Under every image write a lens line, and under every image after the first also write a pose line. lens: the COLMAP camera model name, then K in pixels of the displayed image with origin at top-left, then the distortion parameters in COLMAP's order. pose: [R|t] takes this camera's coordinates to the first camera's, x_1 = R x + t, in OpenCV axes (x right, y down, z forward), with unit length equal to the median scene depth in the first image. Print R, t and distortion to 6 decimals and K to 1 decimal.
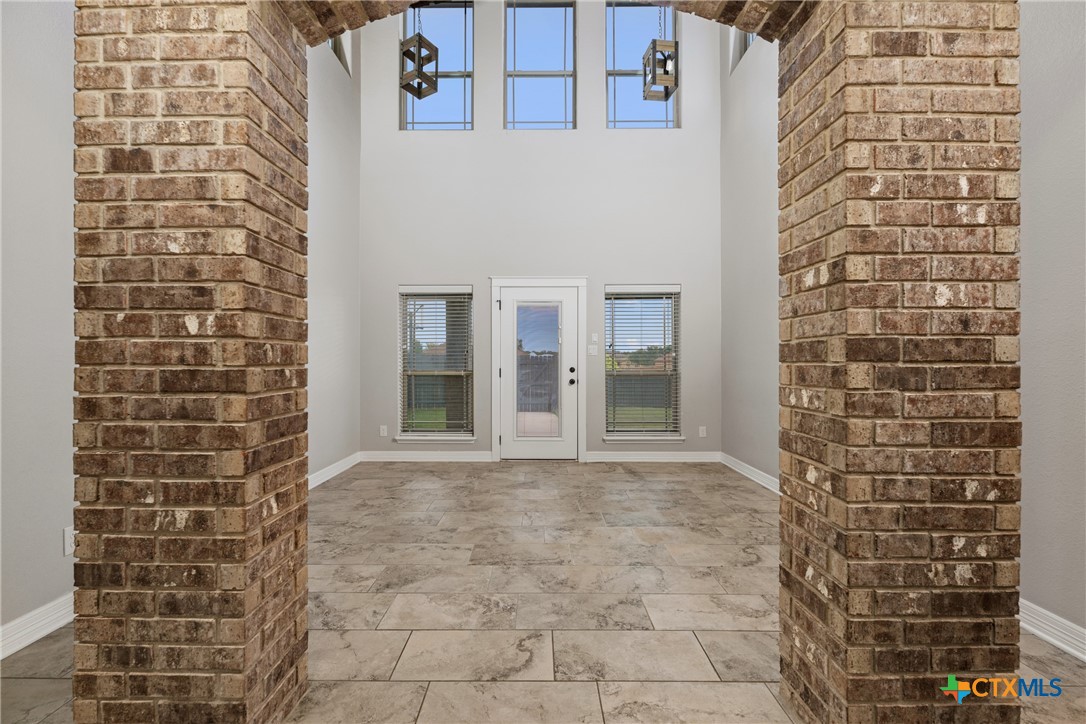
lens RADIAL K [[428.8, 0, 537.6], [0, 428.8, 362.7], [0, 0, 1]] dist [-0.000581, -0.000209]
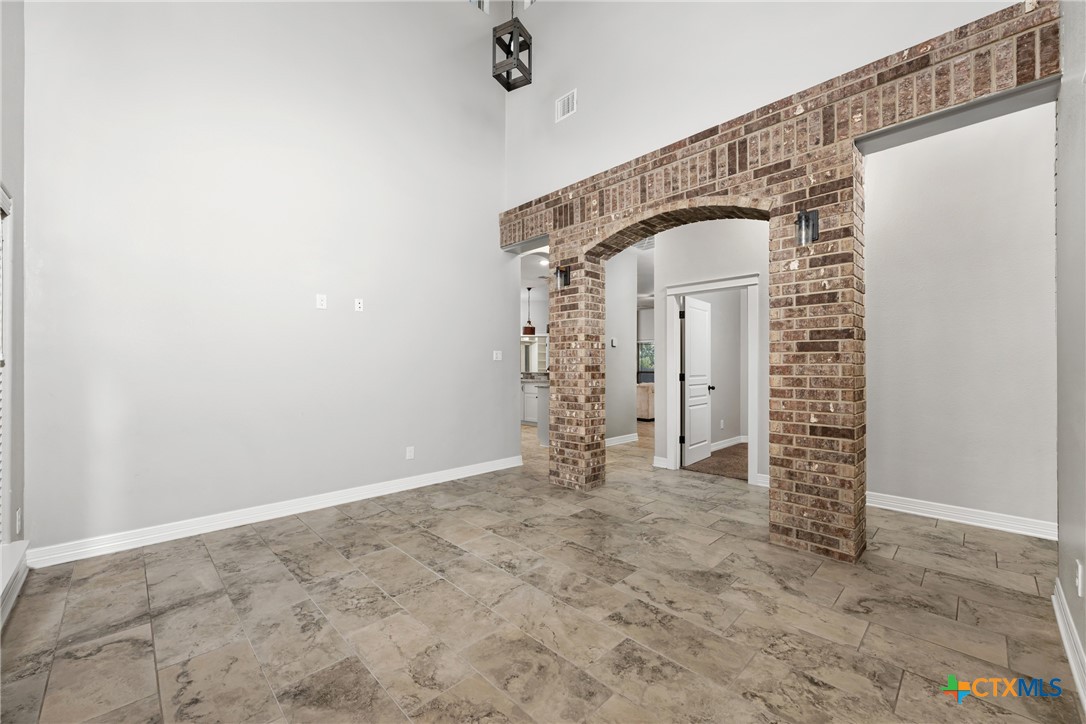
lens RADIAL K [[428.8, 0, 542.9], [0, 428.8, 366.5], [0, 0, 1]] dist [-0.000581, -0.000209]
pose [[-0.699039, 0.000705, 0.715084, -0.797658], [-0.001588, 0.999996, -0.002538, -0.017614], [-0.715082, -0.002910, -0.699034, 2.039166]]
